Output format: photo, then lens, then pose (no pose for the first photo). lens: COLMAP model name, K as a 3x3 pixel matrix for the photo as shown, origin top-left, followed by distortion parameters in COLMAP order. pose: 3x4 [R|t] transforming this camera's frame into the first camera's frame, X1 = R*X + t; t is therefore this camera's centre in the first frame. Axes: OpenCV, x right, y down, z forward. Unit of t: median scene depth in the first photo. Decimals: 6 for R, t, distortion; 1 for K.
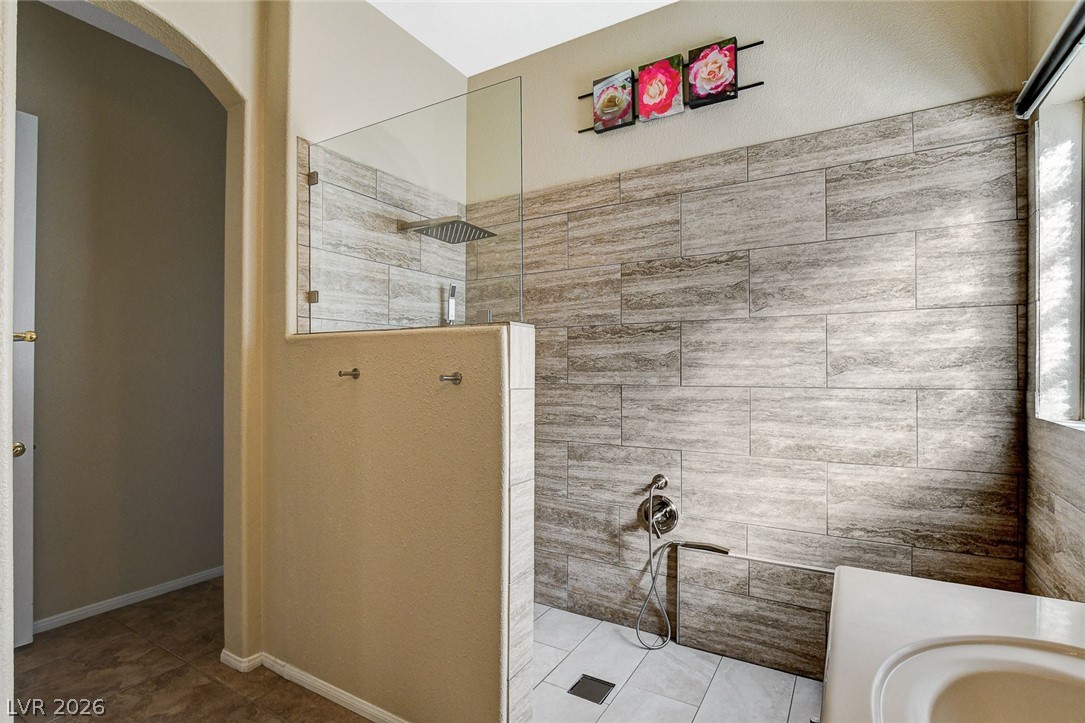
lens RADIAL K [[519.7, 0, 541.9], [0, 519.7, 369.5], [0, 0, 1]] dist [-0.019412, -0.000158]
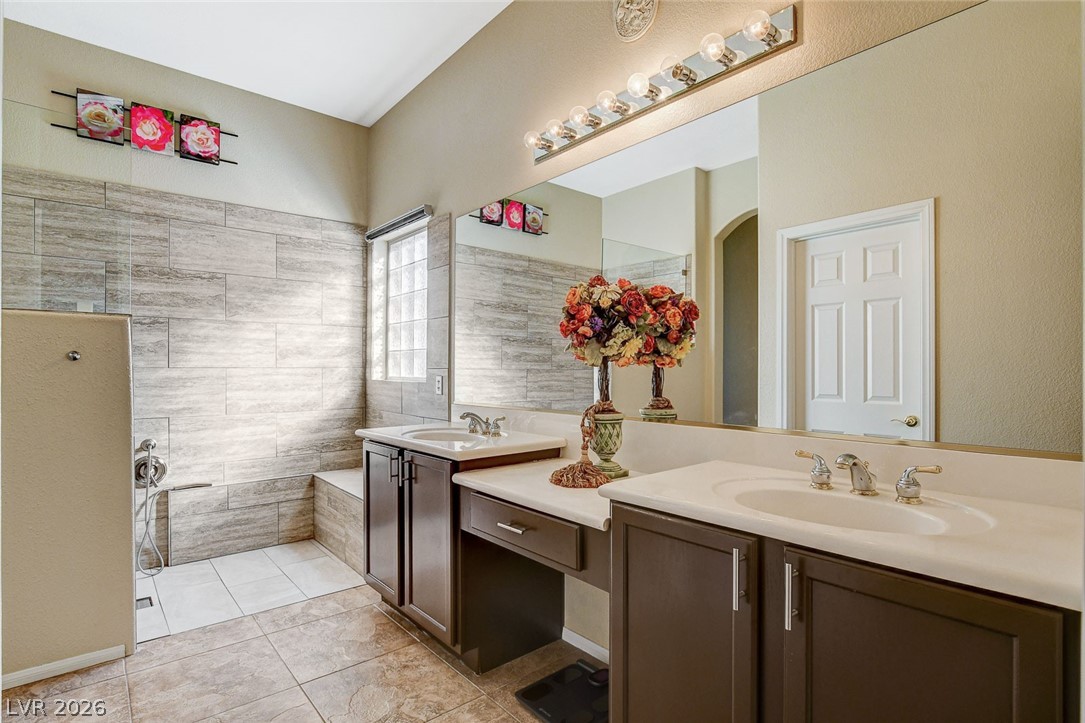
lens RADIAL K [[519.7, 0, 541.9], [0, 519.7, 369.5], [0, 0, 1]] dist [-0.019412, -0.000158]
pose [[0.315239, -0.002786, 0.949008, -0.688499], [-0.004135, 0.999982, 0.004309, 0.027925], [-0.949003, -0.005283, 0.315221, -0.301132]]
